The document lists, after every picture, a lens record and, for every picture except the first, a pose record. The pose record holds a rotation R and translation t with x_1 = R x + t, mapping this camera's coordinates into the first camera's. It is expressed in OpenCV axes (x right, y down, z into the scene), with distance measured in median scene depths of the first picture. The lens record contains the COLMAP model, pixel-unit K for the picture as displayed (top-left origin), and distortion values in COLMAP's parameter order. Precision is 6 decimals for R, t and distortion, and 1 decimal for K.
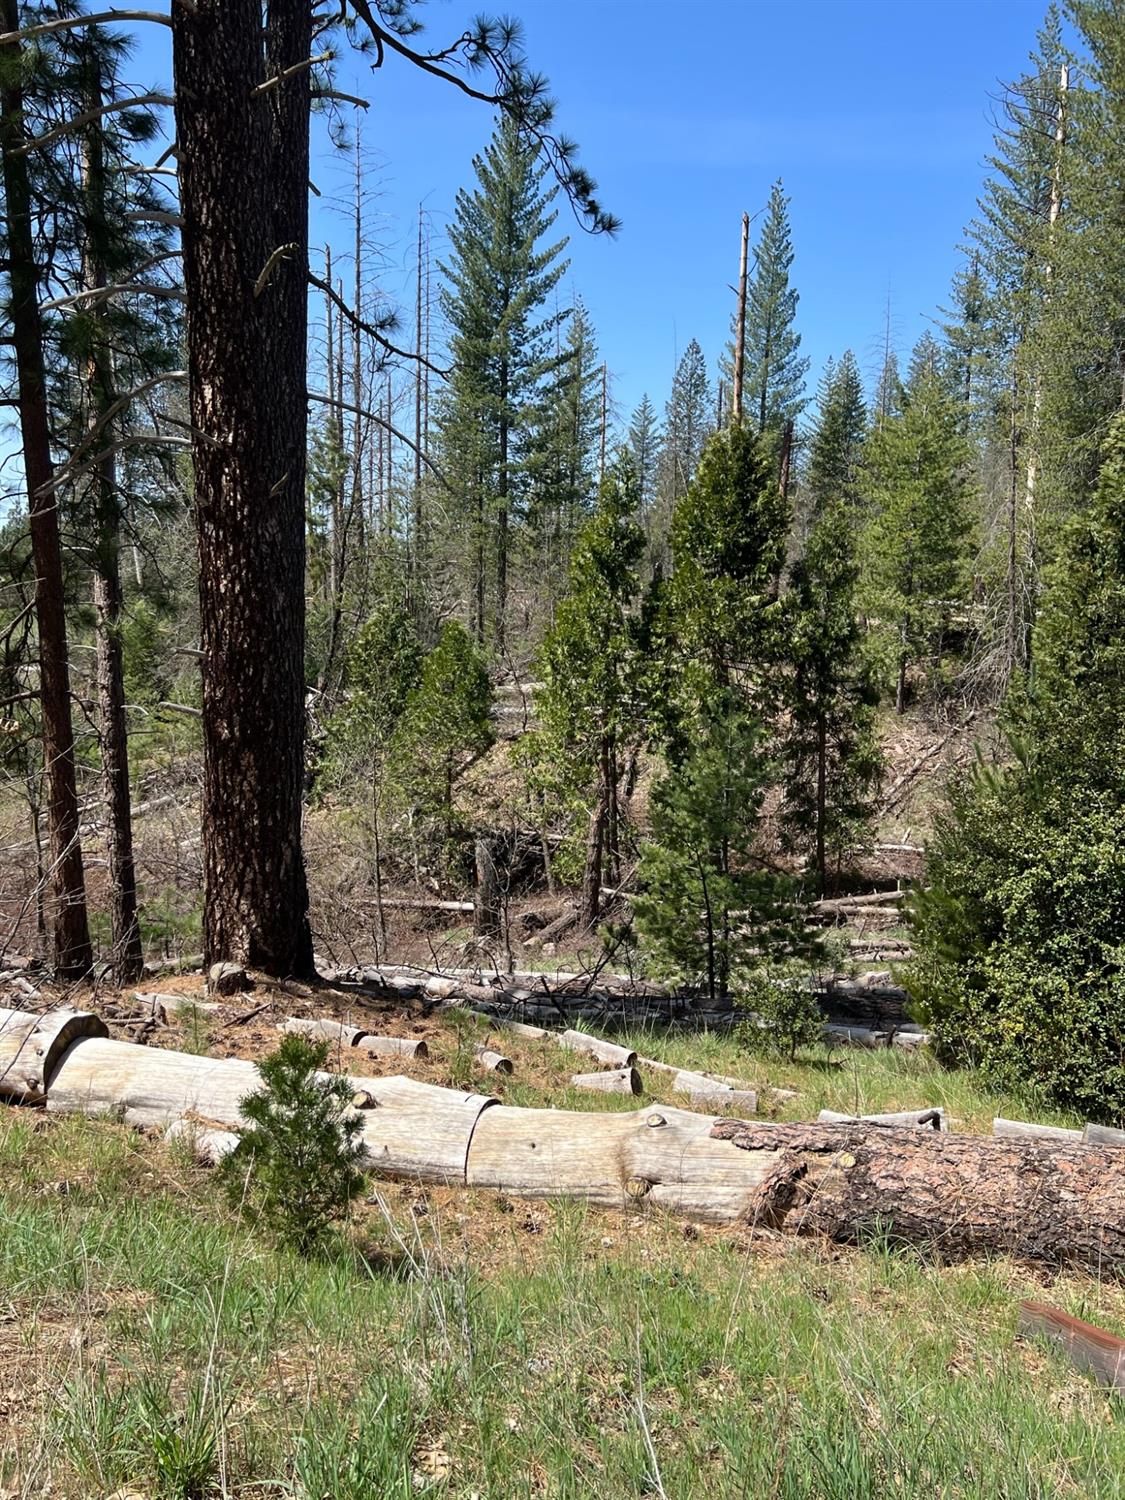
lens RADIAL K [[1089.4, 0, 550.6], [0, 1089.4, 745.2], [0, 0, 1]] dist [0.068570, -0.073281]
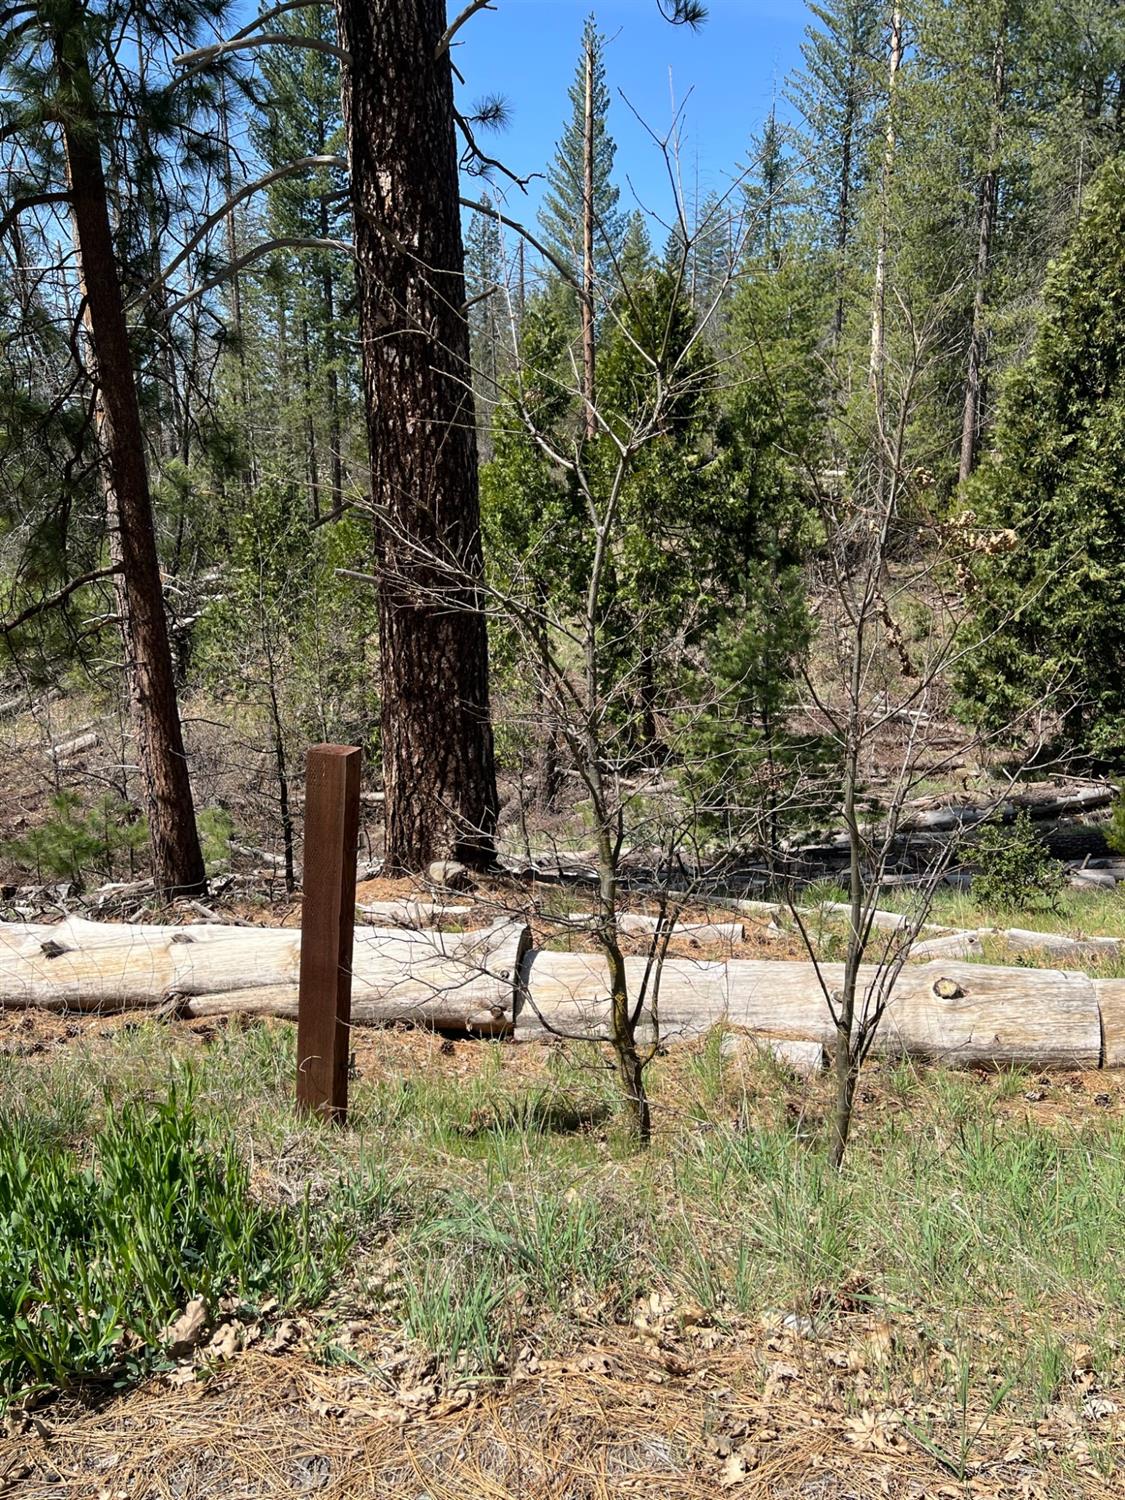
lens RADIAL K [[1093.3, 0, 562.9], [0, 1093.3, 760.6], [0, 0, 1]] dist [0.012806, -0.004306]
pose [[0.980435, -0.069548, 0.184149, -0.148706], [0.046371, 0.990779, 0.127304, 0.003559], [-0.191304, -0.116274, 0.974619, 0.053216]]
